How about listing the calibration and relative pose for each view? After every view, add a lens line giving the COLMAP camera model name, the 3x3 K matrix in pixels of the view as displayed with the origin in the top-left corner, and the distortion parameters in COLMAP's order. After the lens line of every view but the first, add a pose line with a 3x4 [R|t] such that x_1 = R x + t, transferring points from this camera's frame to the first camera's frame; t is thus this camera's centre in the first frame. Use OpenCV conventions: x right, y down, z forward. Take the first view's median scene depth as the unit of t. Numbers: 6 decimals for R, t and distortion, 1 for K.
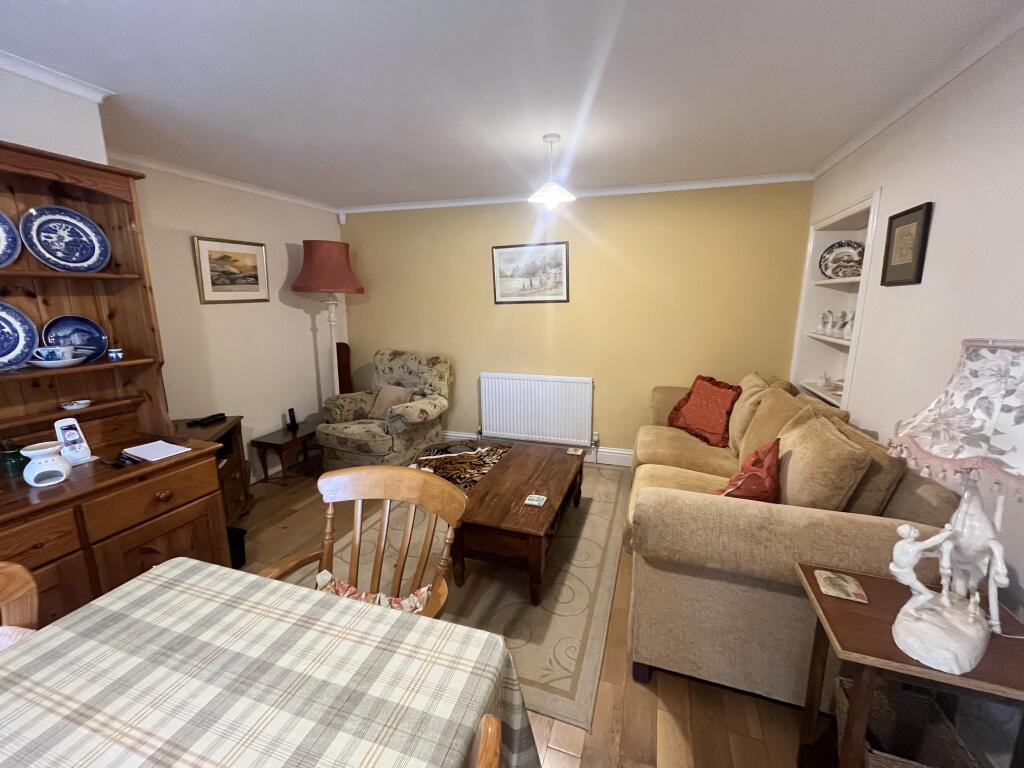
lens RADIAL K [[417.7, 0, 511.1], [0, 417.7, 379.1], [0, 0, 1]] dist [-0.002135, -0.000457]
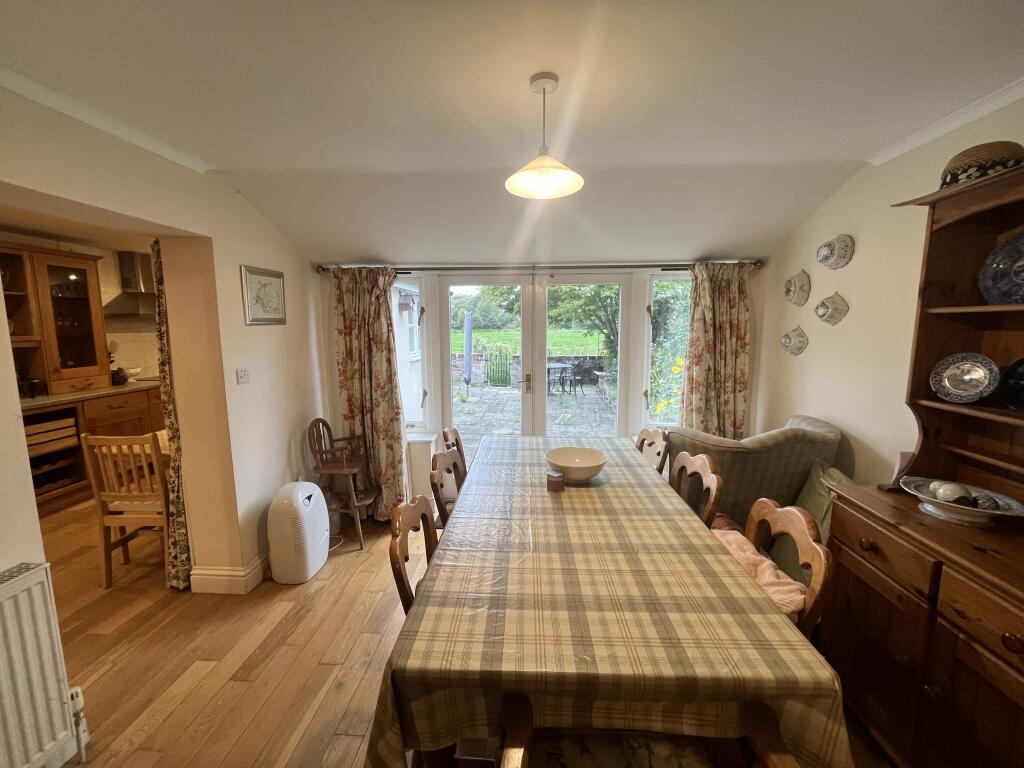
lens RADIAL K [[417.7, 0, 506.8], [0, 417.7, 380.6], [0, 0, 1]] dist [-0.002135, -0.000457]
pose [[-0.964448, 0.044934, -0.260423, -0.053516], [-0.039275, 0.950125, 0.309386, -0.394112], [0.261336, 0.308615, -0.914582, 1.776281]]
